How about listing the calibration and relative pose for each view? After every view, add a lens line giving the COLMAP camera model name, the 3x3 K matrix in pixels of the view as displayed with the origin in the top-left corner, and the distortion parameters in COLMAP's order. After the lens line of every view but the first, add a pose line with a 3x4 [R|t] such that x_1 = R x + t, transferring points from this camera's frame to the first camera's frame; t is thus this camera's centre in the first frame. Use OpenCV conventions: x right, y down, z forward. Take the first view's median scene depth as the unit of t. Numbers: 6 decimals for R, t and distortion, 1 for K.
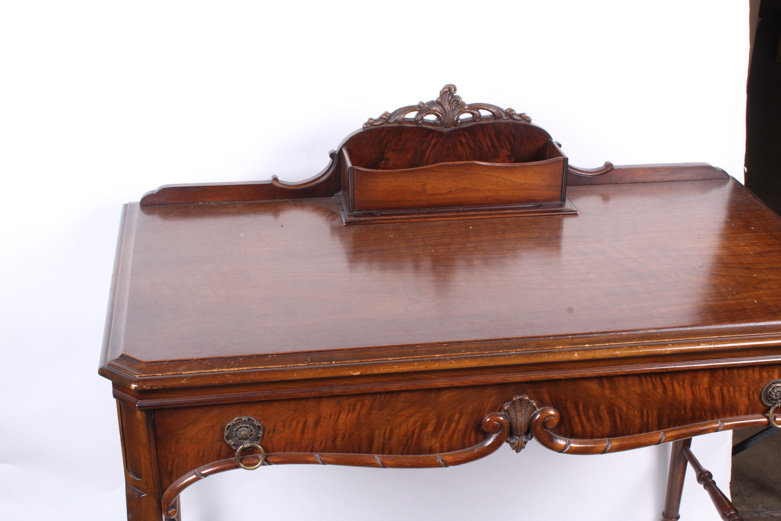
lens RADIAL K [[1193.6, 0, 392.4], [0, 1193.6, 263.0], [0, 0, 1]] dist [-0.027121, 0.000000]
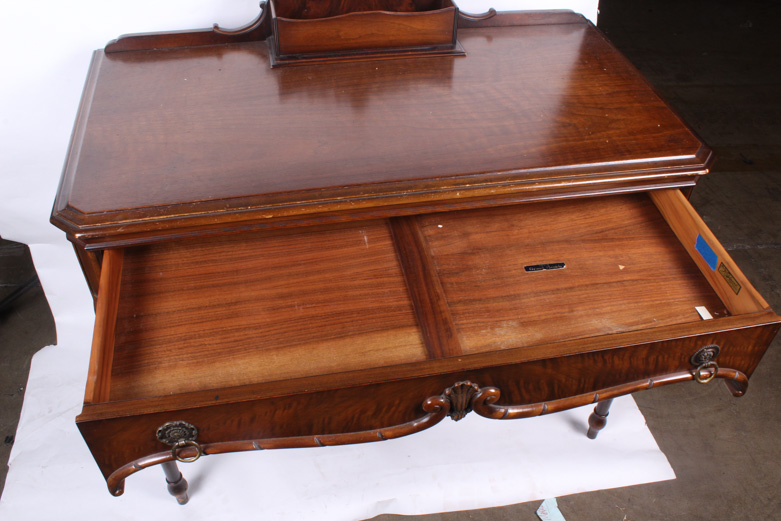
lens RADIAL K [[703.3, 0, 398.2], [0, 703.3, 262.0], [0, 0, 1]] dist [-0.139880, 0.066365]
pose [[0.998880, -0.016770, 0.044247, 0.054112], [0.002041, 0.949494, 0.313780, -0.066315], [-0.047274, -0.313338, 0.948464, 0.277487]]
